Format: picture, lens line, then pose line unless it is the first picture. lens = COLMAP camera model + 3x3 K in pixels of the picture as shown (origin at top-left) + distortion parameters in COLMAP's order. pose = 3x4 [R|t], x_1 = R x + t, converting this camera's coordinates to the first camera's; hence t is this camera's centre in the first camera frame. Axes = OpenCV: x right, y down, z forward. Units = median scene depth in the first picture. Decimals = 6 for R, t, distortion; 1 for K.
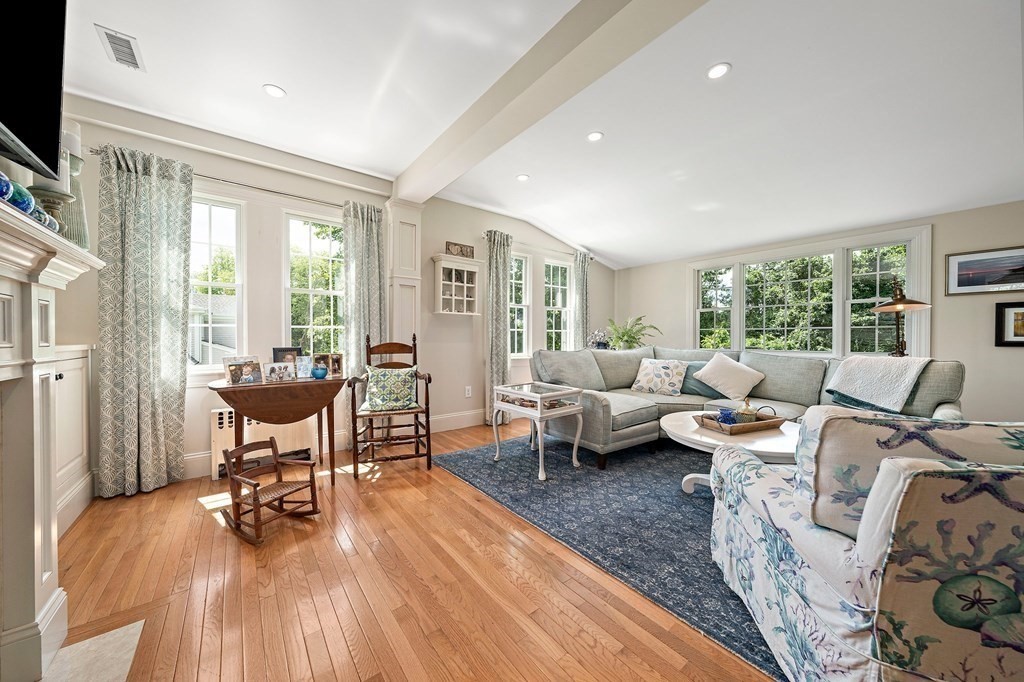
lens RADIAL K [[355.1, 0, 516.5], [0, 355.1, 340.2], [0, 0, 1]] dist [-0.002728, -0.000239]
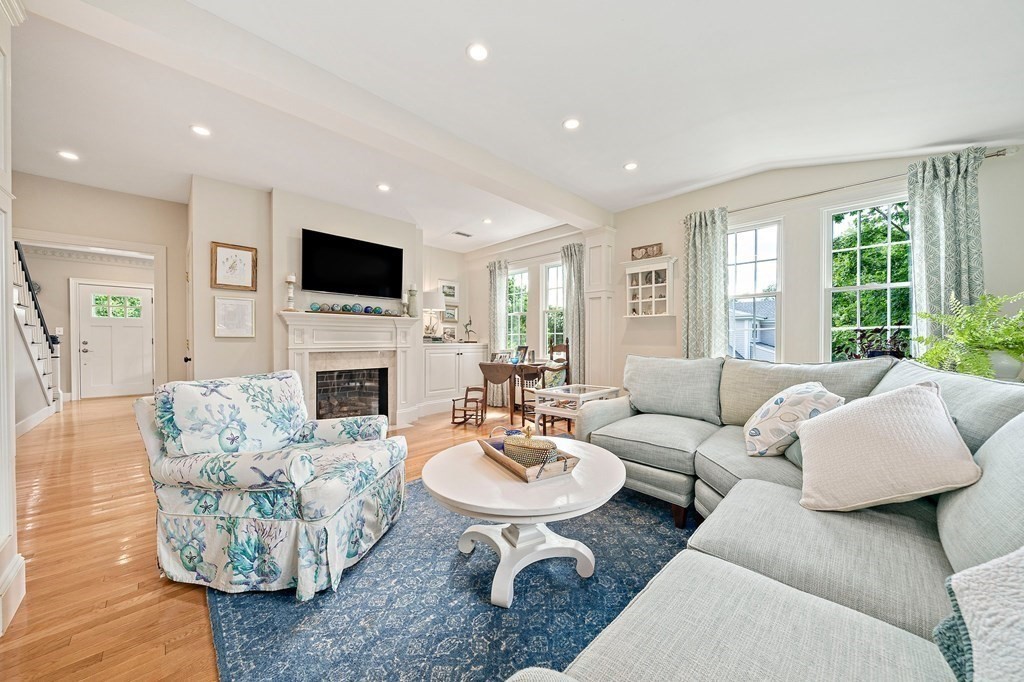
lens RADIAL K [[355.1, 0, 523.2], [0, 355.1, 343.6], [0, 0, 1]] dist [-0.002728, -0.000239]
pose [[0.145613, -0.002086, -0.989339, 0.770641], [-0.014966, 0.999879, -0.004311, 0.011419], [0.989228, 0.015434, 0.145564, 0.523045]]
